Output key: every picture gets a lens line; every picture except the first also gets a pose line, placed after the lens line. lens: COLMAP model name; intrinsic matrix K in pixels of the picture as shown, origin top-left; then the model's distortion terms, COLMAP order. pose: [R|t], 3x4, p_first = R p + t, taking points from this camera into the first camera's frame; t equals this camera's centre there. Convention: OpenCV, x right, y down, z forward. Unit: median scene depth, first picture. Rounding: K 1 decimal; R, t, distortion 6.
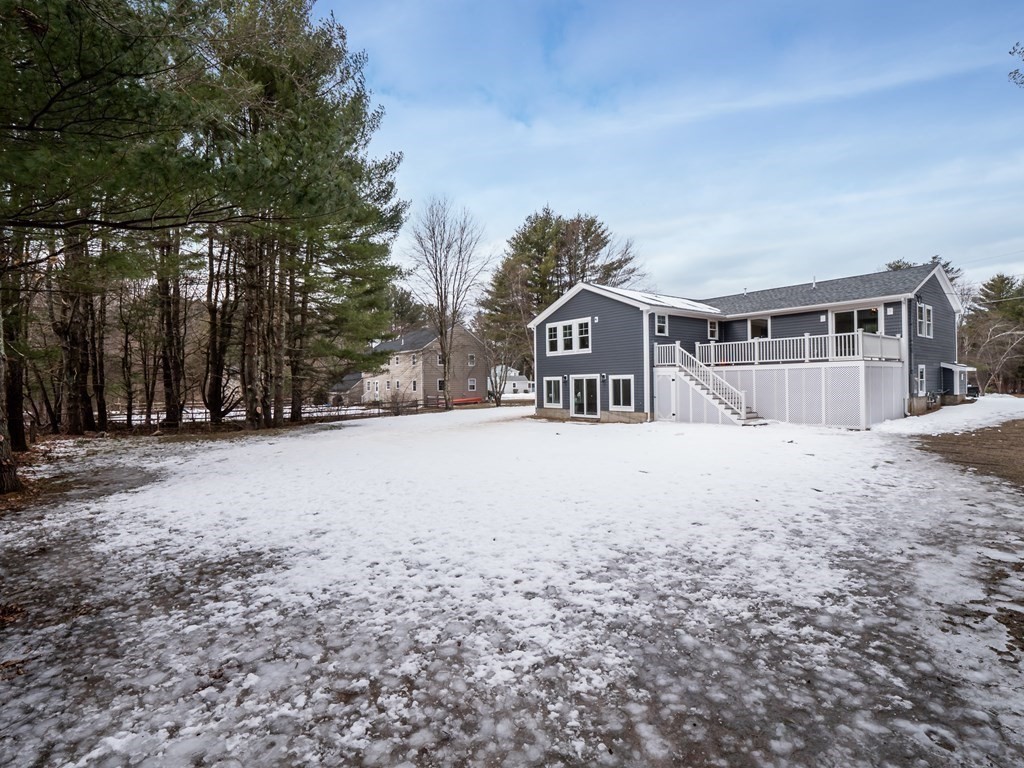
lens RADIAL K [[497.8, 0, 513.9], [0, 497.8, 384.2], [0, 0, 1]] dist [-0.007192, -0.002021]
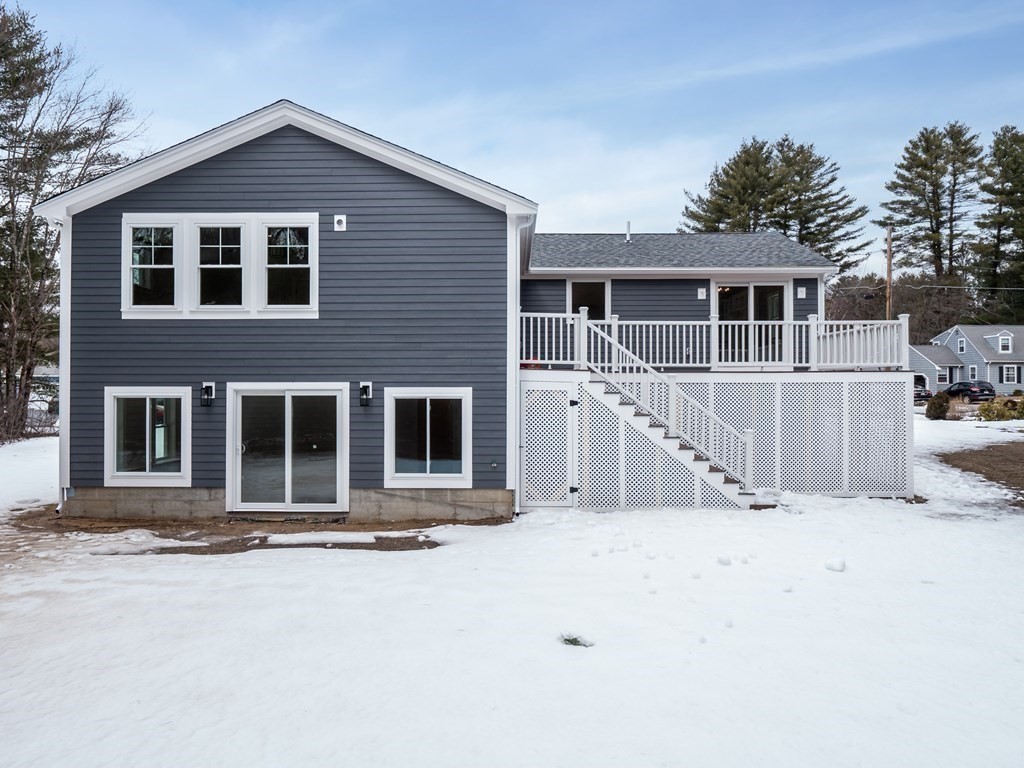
lens RADIAL K [[726.3, 0, 514.8], [0, 726.3, 383.7], [0, 0, 1]] dist [-0.000171, -0.000290]
pose [[0.621826, 0.017760, 0.782954, -0.149578], [-0.009462, 0.999840, -0.015164, -0.013345], [-0.783099, 0.002021, 0.621894, 0.601823]]
